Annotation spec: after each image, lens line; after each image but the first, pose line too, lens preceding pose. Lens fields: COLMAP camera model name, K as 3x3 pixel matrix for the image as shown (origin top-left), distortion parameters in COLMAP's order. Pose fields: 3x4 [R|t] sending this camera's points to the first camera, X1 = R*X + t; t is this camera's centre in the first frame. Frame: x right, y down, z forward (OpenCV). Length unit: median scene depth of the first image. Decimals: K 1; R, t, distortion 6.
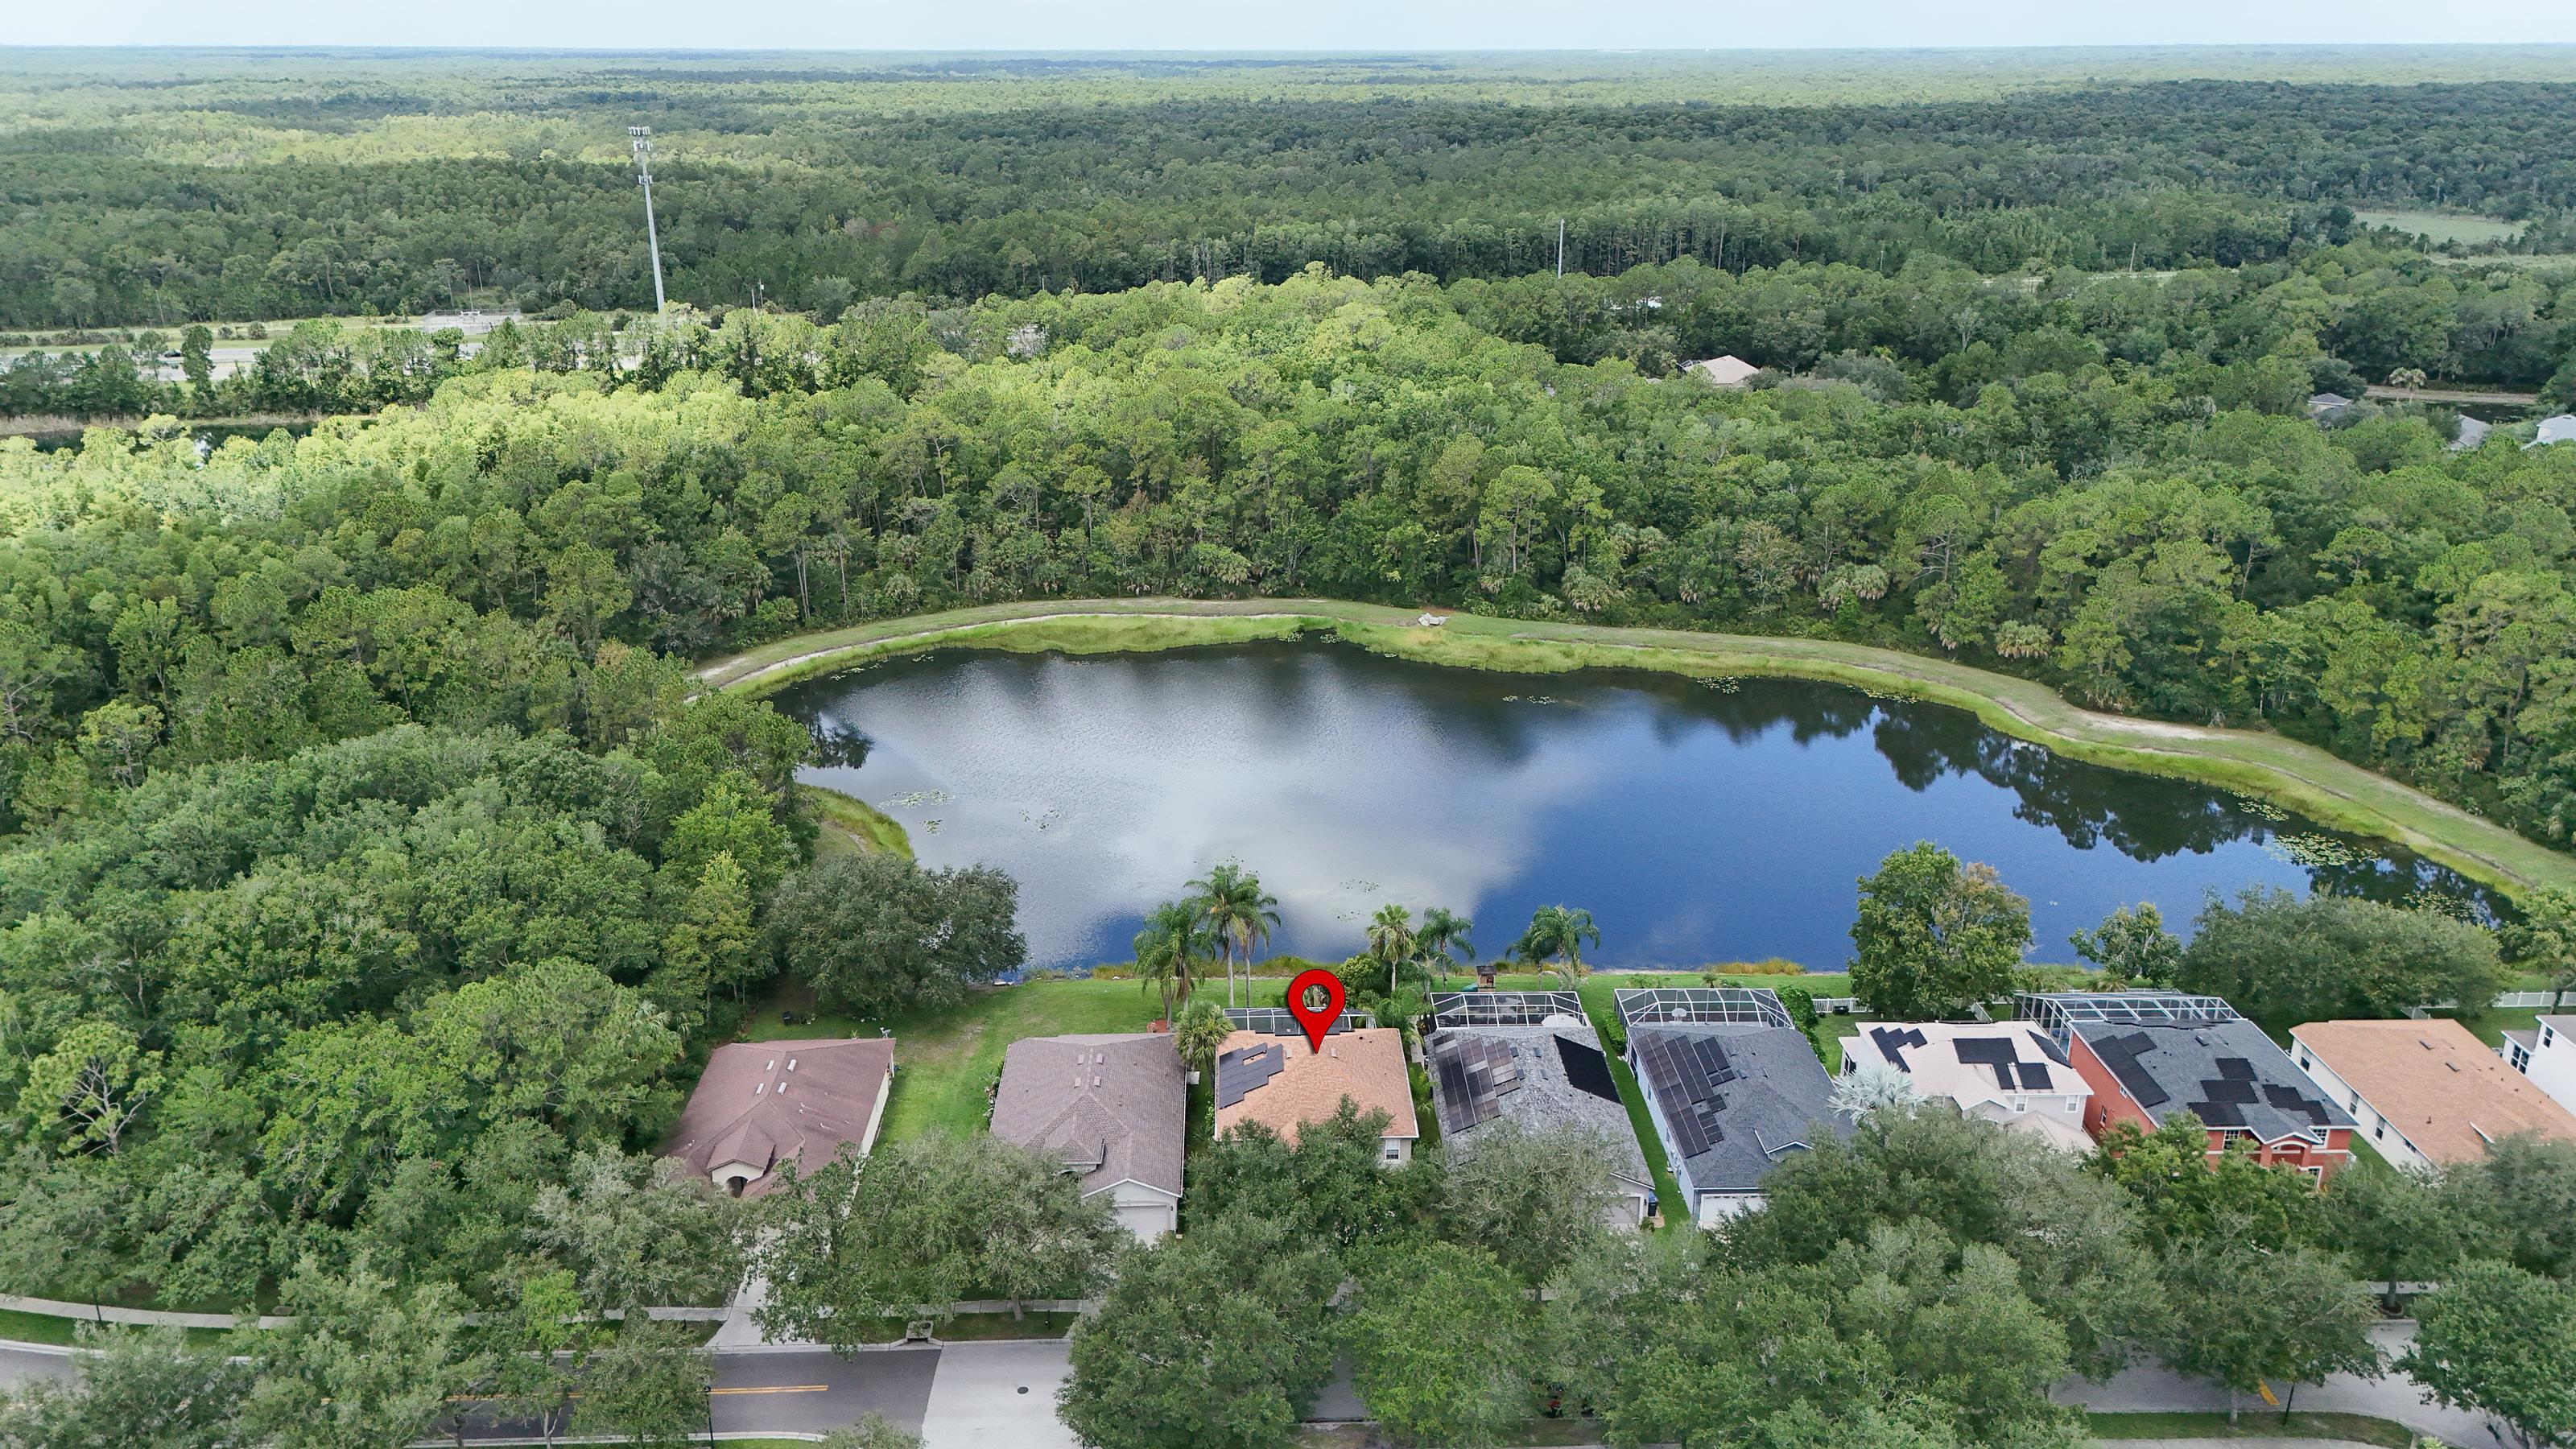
lens RADIAL K [[1897.5, 0, 1288.0], [0, 1897.5, 724.5], [0, 0, 1]] dist [0.085446, -0.091571]
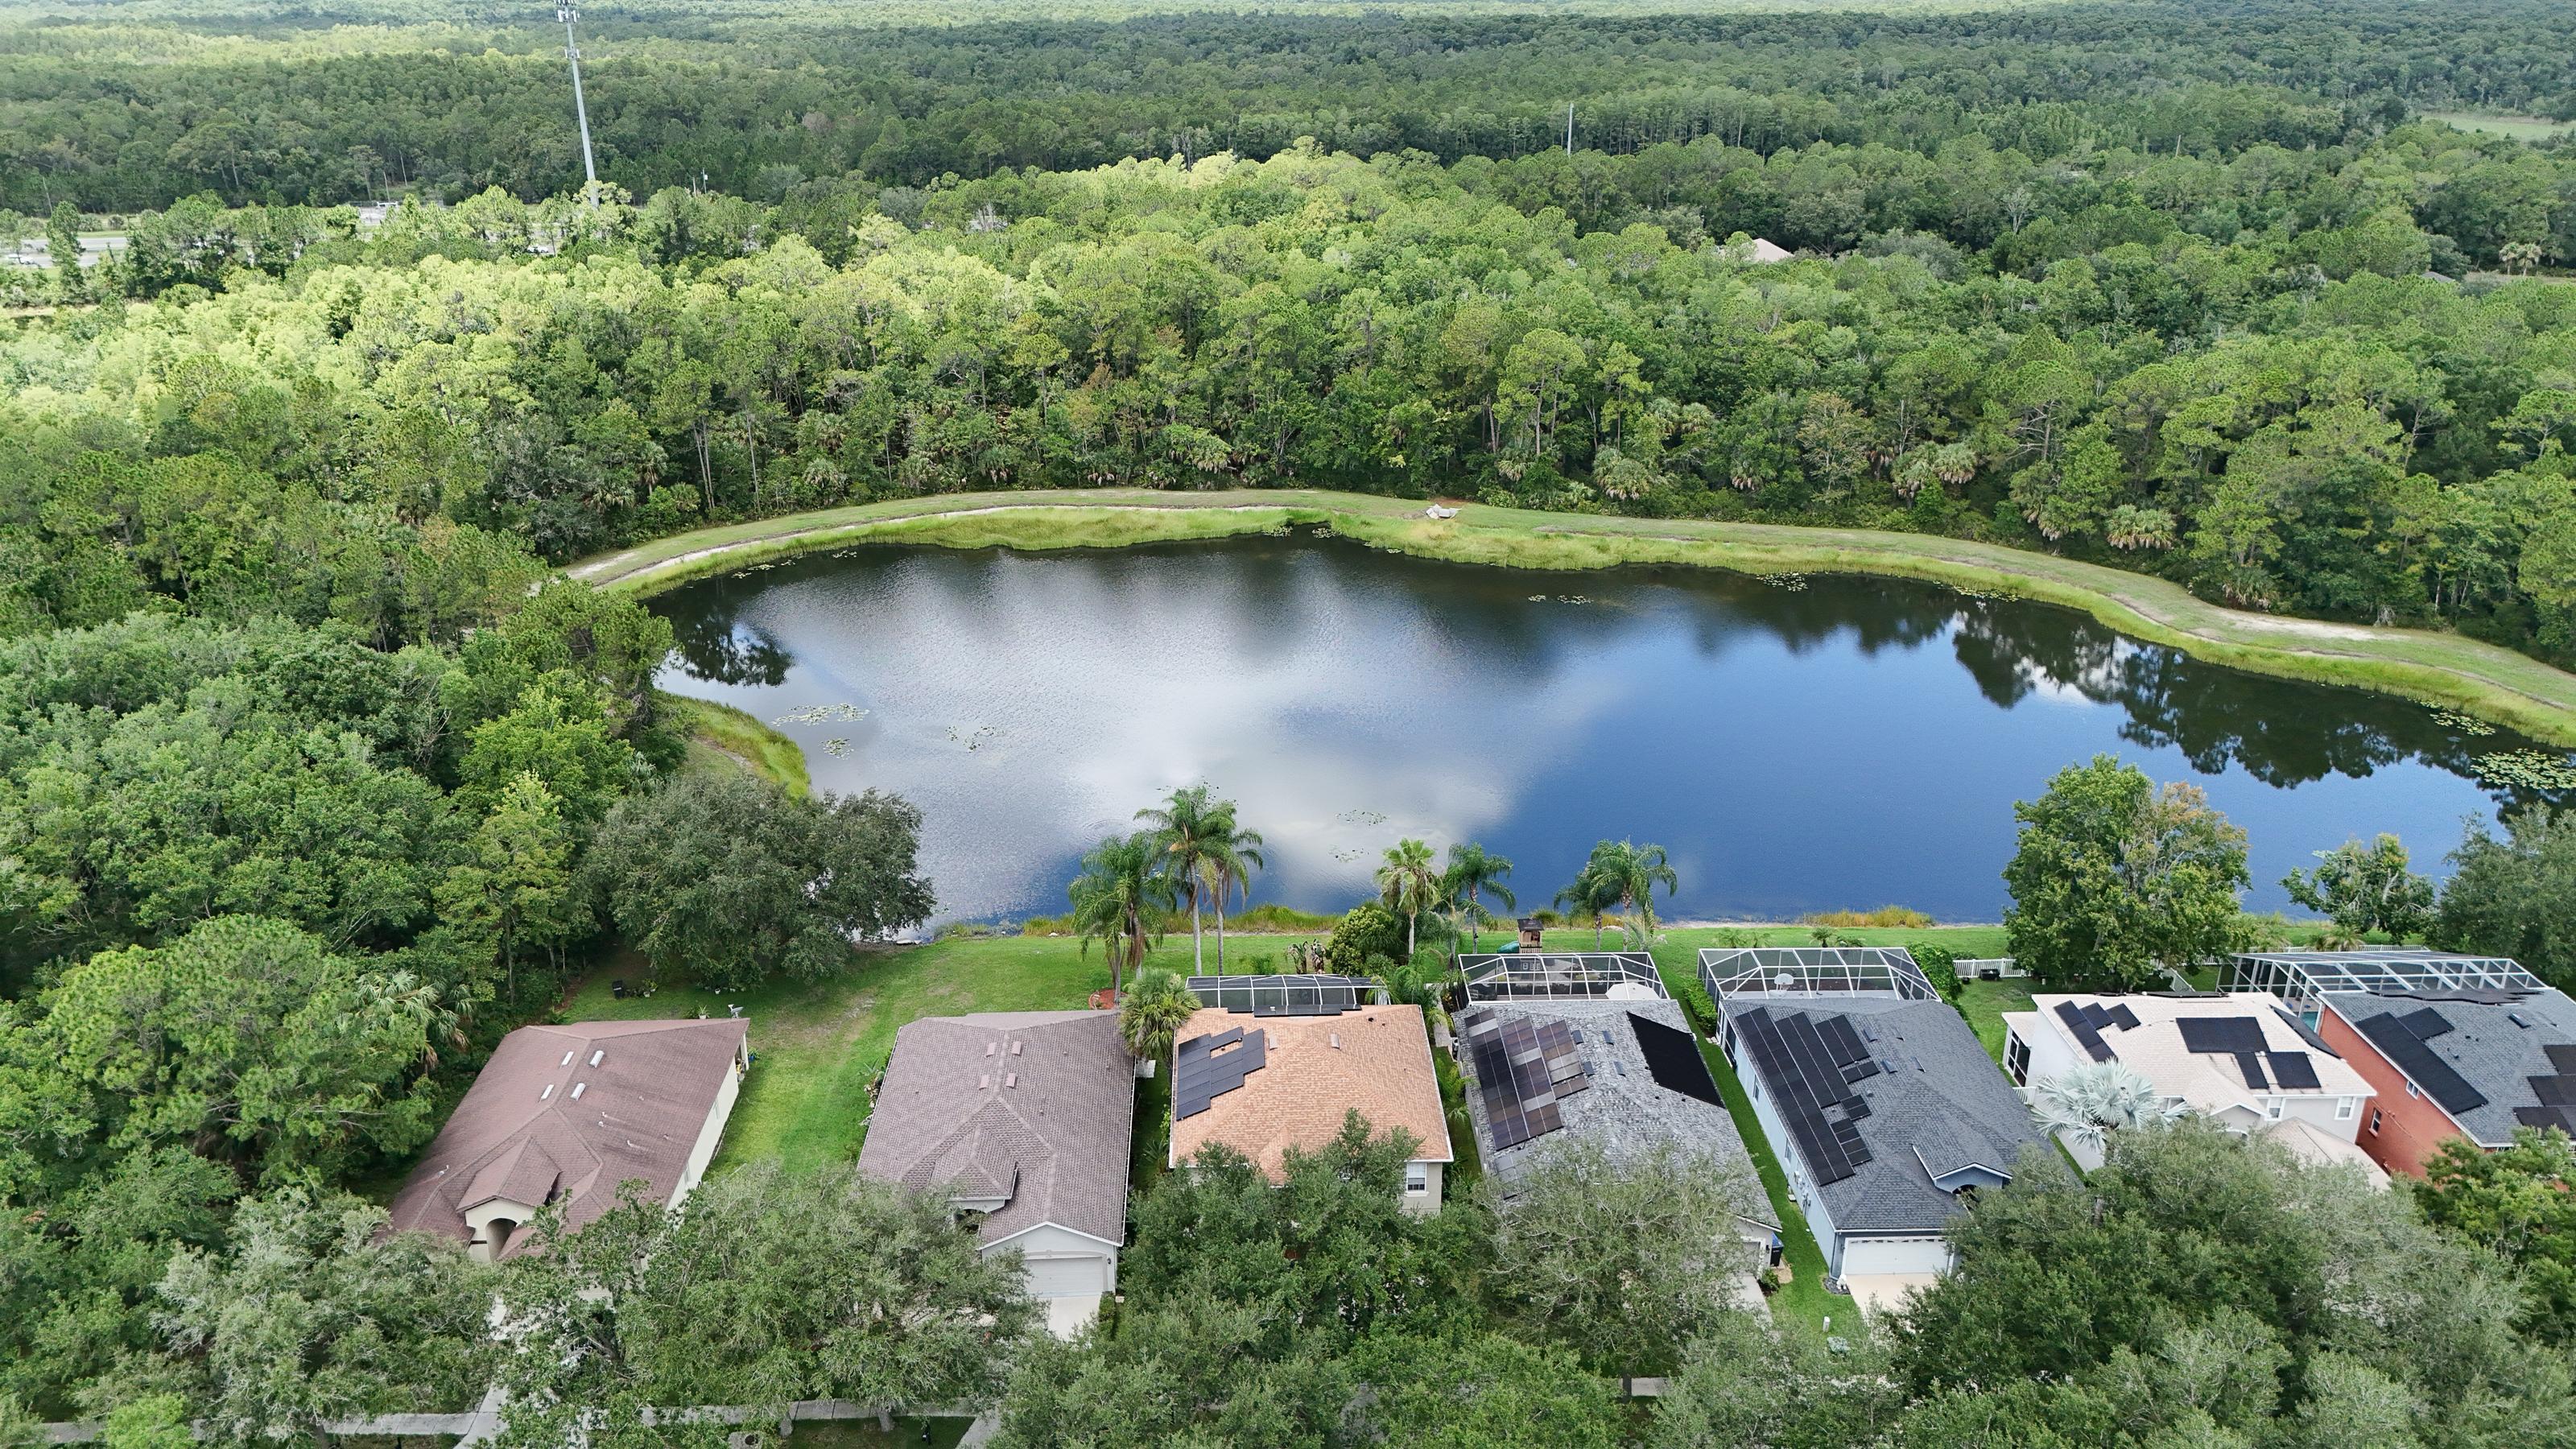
lens RADIAL K [[1897.5, 0, 1288.0], [0, 1897.5, 724.5], [0, 0, 1]] dist [0.085446, -0.091571]
pose [[0.999983, -0.001993, 0.005517, 0.001551], [0.001817, 0.999497, 0.031649, 0.016775], [-0.005577, -0.031638, 0.999484, 0.164894]]
